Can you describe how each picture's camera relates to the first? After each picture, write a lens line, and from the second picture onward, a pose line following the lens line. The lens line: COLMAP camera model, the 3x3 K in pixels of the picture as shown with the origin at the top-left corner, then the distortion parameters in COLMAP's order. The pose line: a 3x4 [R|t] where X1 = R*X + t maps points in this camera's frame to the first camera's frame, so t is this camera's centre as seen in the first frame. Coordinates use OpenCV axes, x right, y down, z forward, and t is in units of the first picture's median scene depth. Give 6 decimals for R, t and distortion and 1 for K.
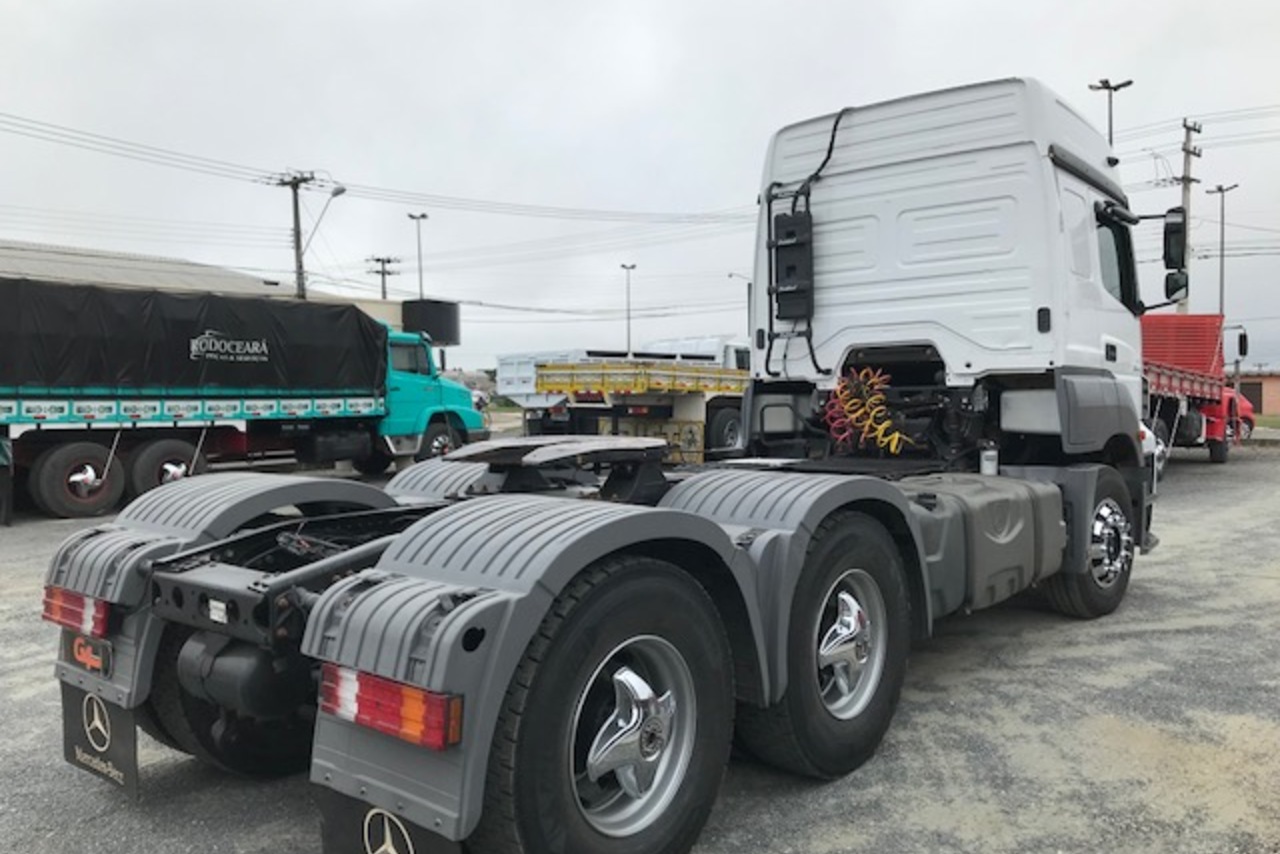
lens RADIAL K [[1024.5, 0, 638.0], [0, 1024.5, 424.6], [0, 0, 1]] dist [0.012882, 0.002053]
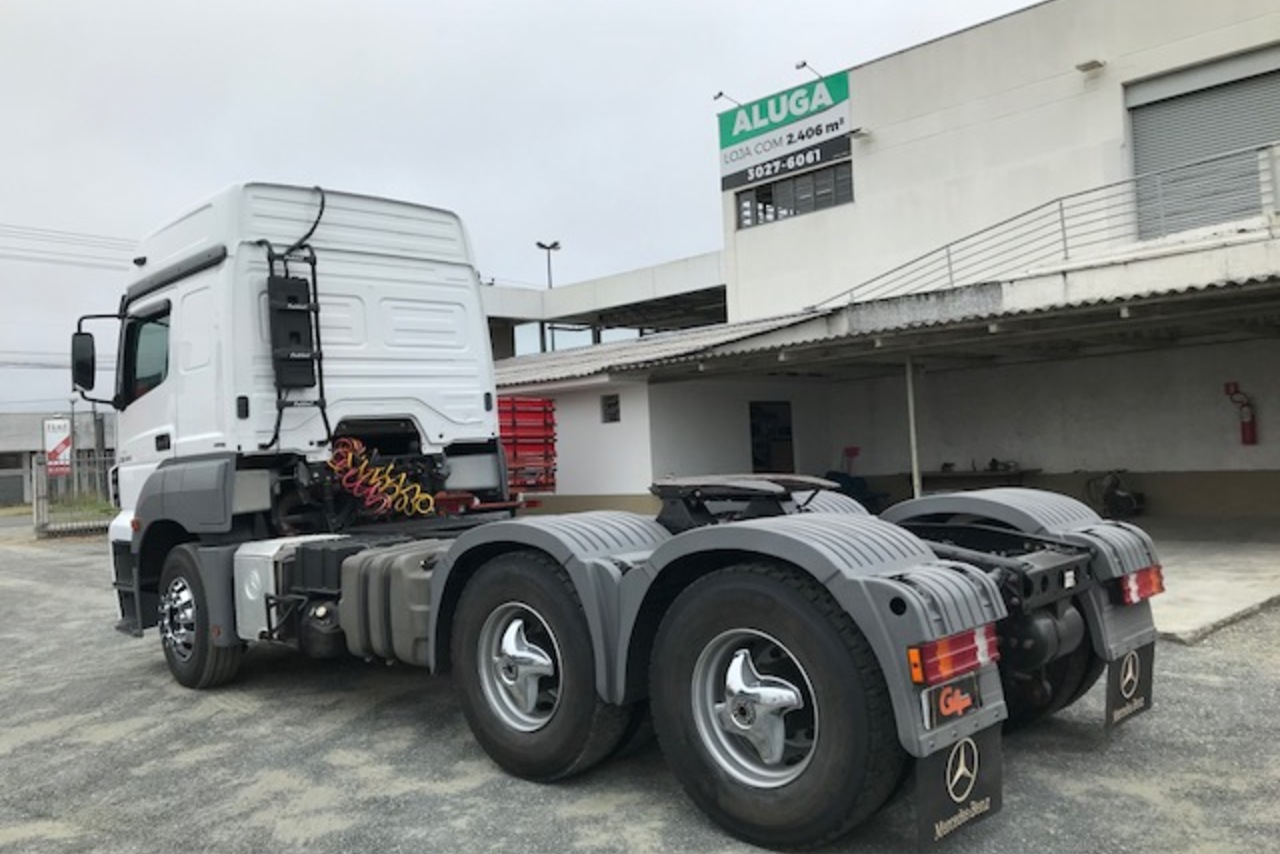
lens RADIAL K [[1024.5, 0, 638.0], [0, 1024.5, 428.6], [0, 0, 1]] dist [0.012882, 0.002053]
pose [[0.055780, 0.025577, 0.998115, -0.844150], [0.083155, 0.996080, -0.030172, -0.010915], [-0.994974, 0.084682, 0.053434, 0.689565]]
